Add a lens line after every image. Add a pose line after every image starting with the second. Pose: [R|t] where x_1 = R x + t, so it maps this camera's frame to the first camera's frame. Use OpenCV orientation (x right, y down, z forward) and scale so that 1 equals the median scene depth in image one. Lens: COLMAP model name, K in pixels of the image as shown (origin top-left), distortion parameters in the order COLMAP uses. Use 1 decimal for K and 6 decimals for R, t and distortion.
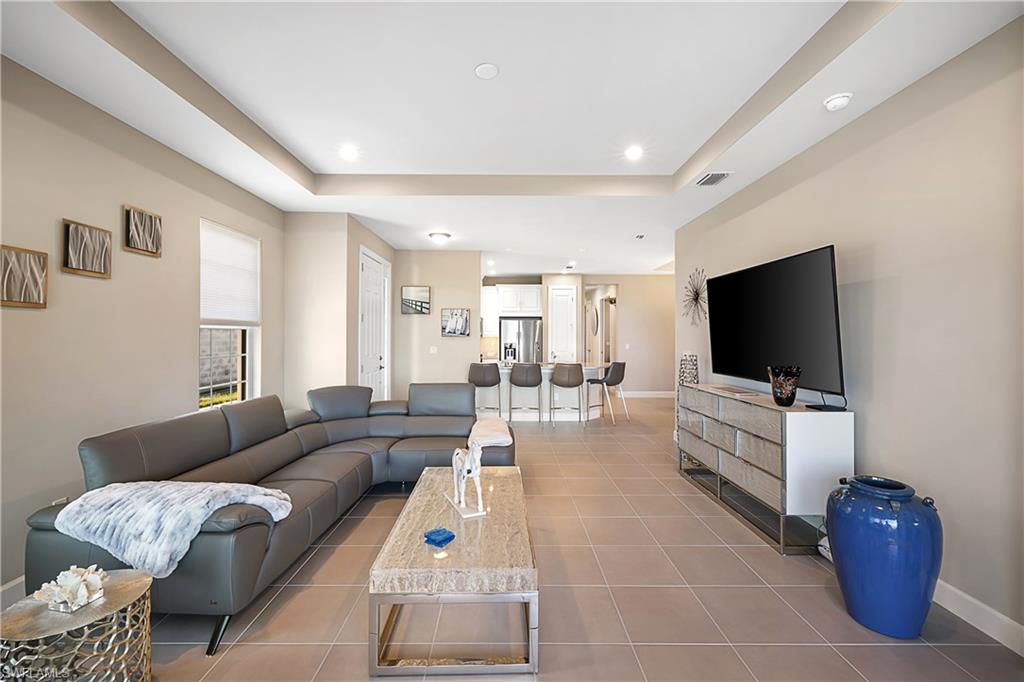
lens RADIAL K [[437.2, 0, 508.2], [0, 437.2, 333.3], [0, 0, 1]] dist [-0.001323, -0.000089]
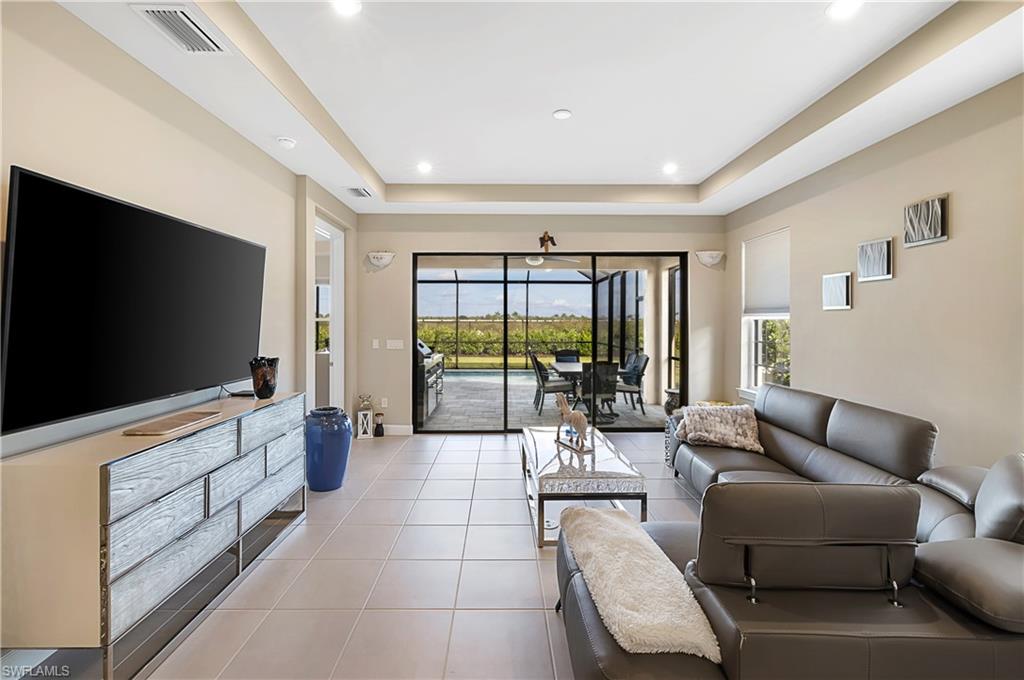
lens RADIAL K [[433.6, 0, 508.8], [0, 433.6, 321.7], [0, 0, 1]] dist [-0.001667, 0.000132]
pose [[-0.999910, -0.002680, -0.013148, 0.059201], [-0.002564, 0.999958, -0.008843, 0.001459], [0.013171, -0.008809, -0.999874, 1.152799]]
